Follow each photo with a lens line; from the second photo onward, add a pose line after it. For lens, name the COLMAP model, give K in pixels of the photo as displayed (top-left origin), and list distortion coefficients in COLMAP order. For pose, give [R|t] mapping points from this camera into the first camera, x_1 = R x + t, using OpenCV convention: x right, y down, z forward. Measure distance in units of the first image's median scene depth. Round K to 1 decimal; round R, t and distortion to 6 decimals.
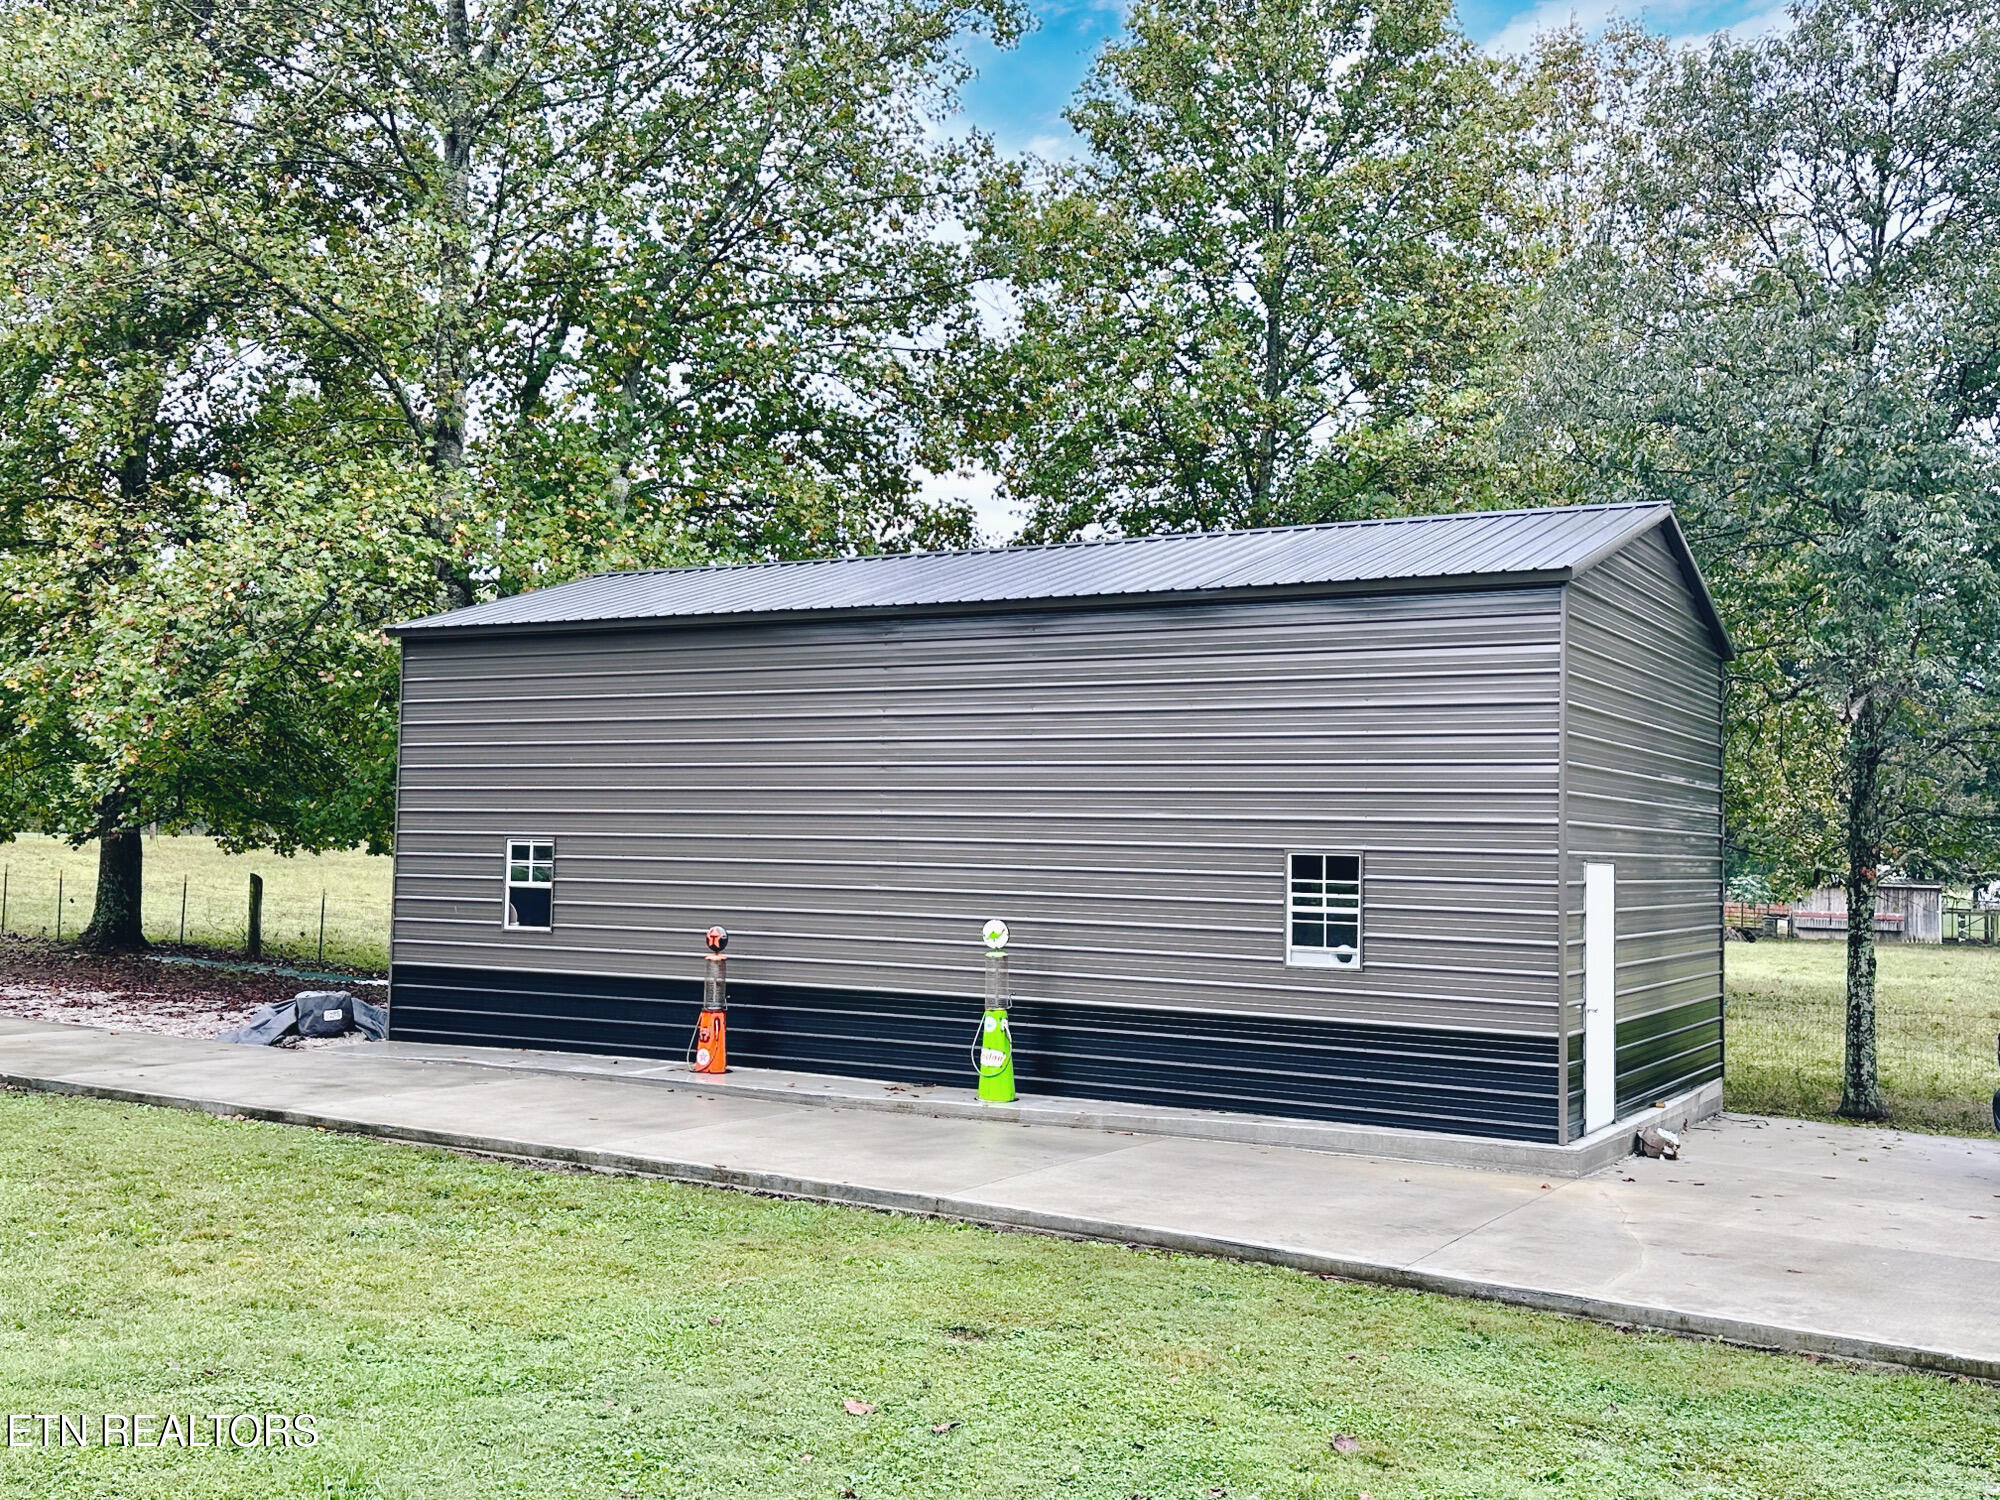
lens RADIAL K [[1952.7, 0, 1000.0], [0, 1952.7, 750.0], [0, 0, 1]] dist [0.228058, -0.001192]
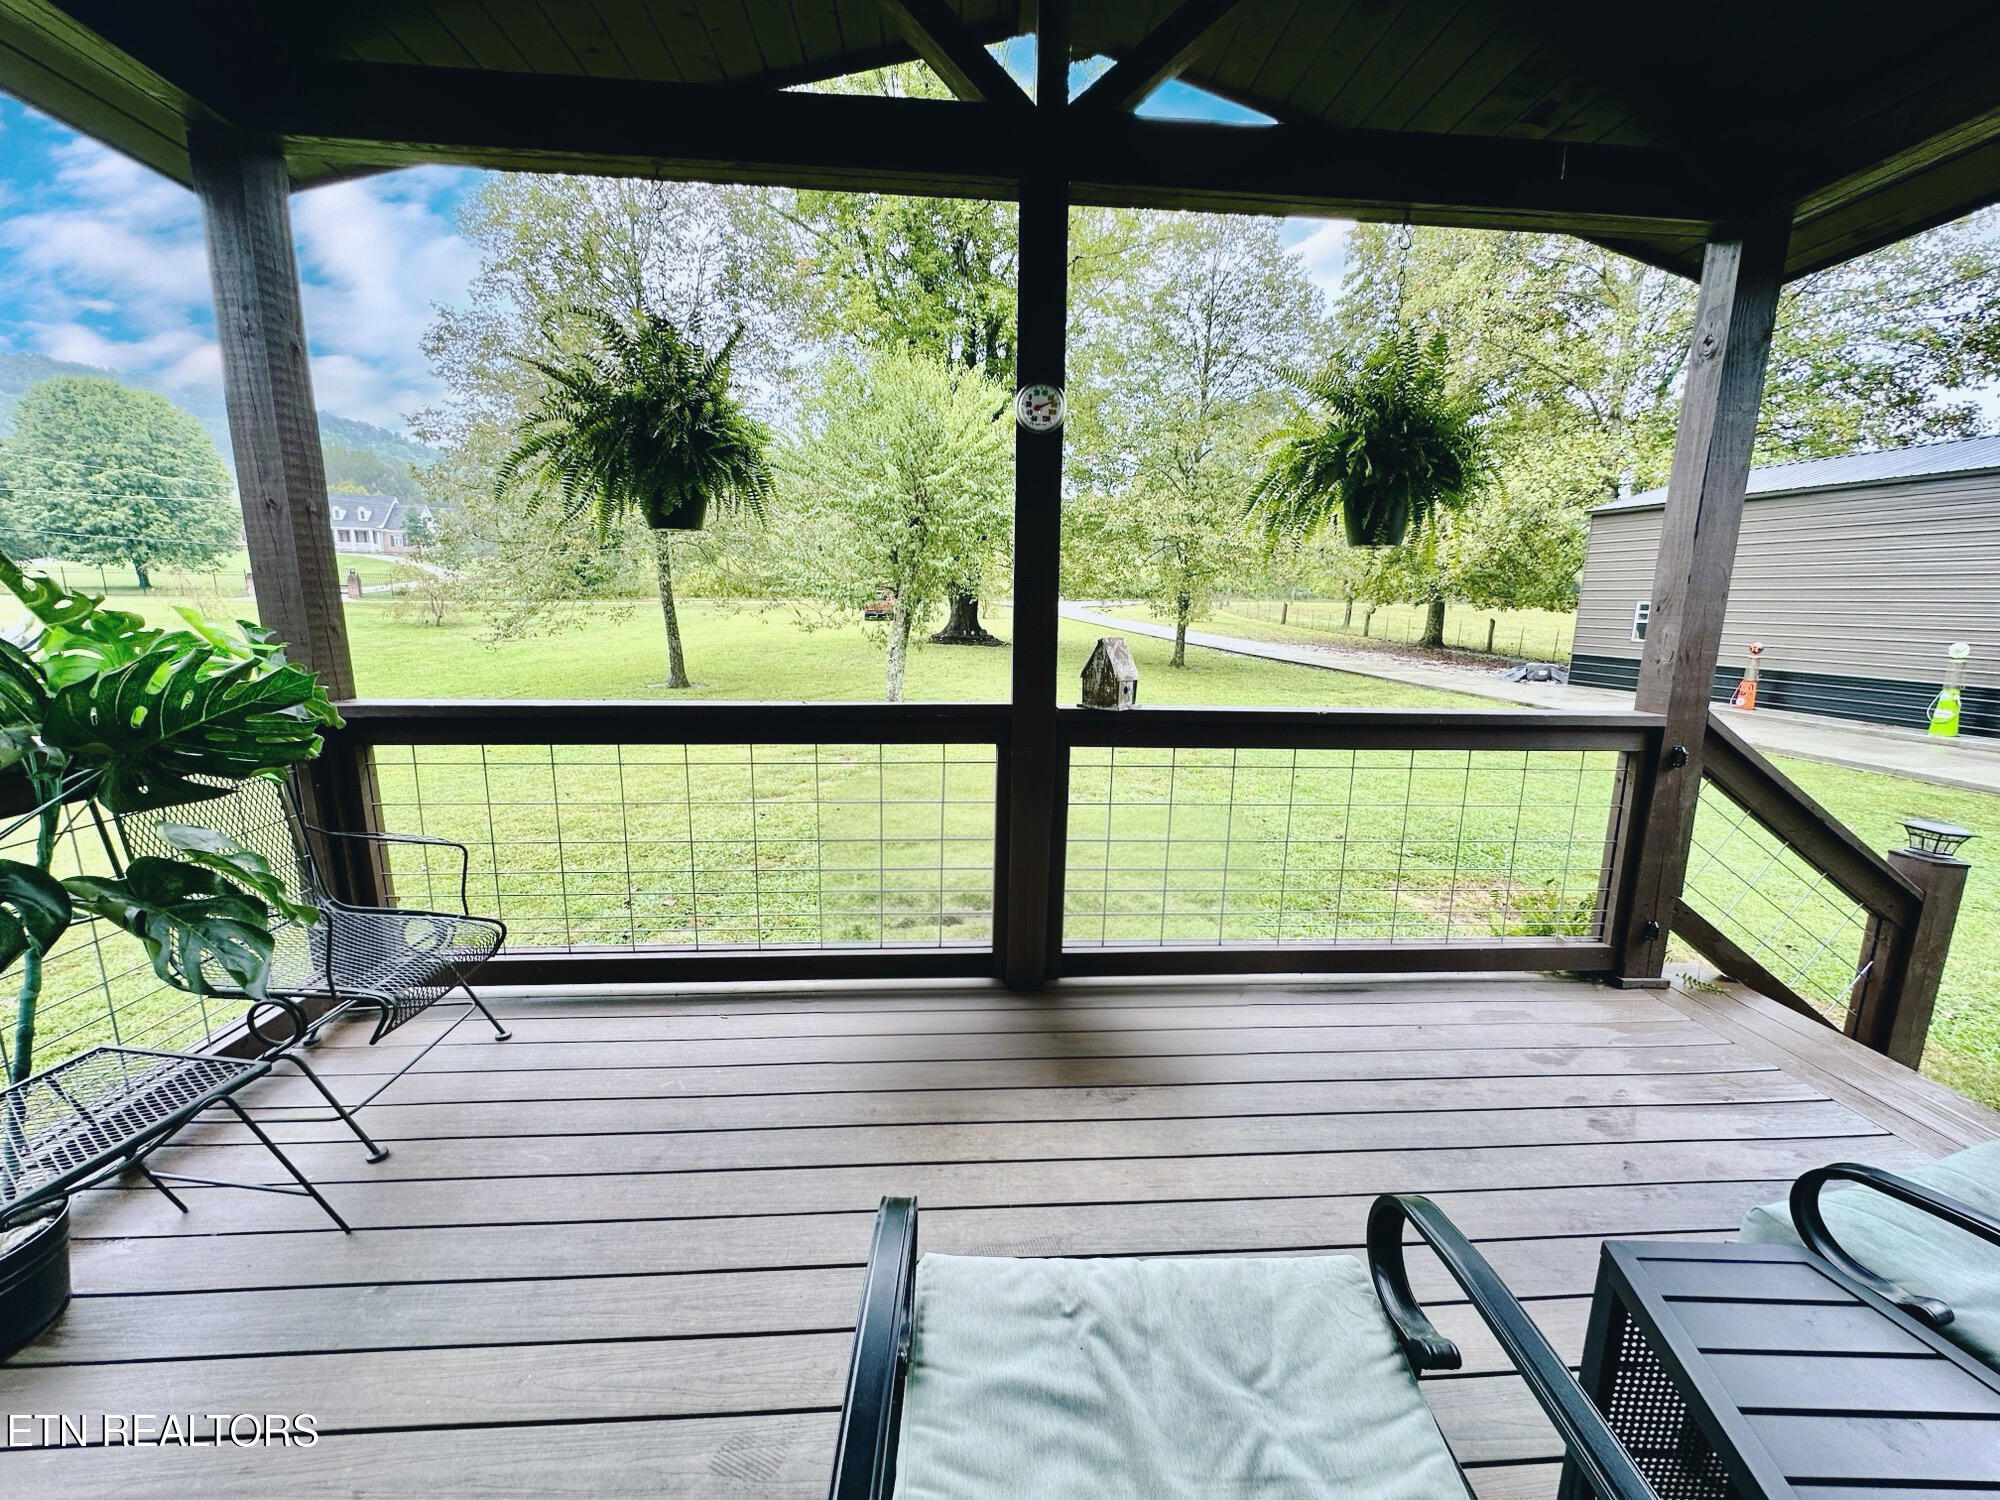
lens RADIAL K [[796.4, 0, 1002.7], [0, 796.4, 747.8], [0, 0, 1]] dist [-0.002345, -0.000234]
pose [[0.648568, 0.134760, -0.749133, -0.008367], [0.030283, 0.978855, 0.202302, 0.001331], [0.760554, -0.153892, 0.630773, -0.117129]]
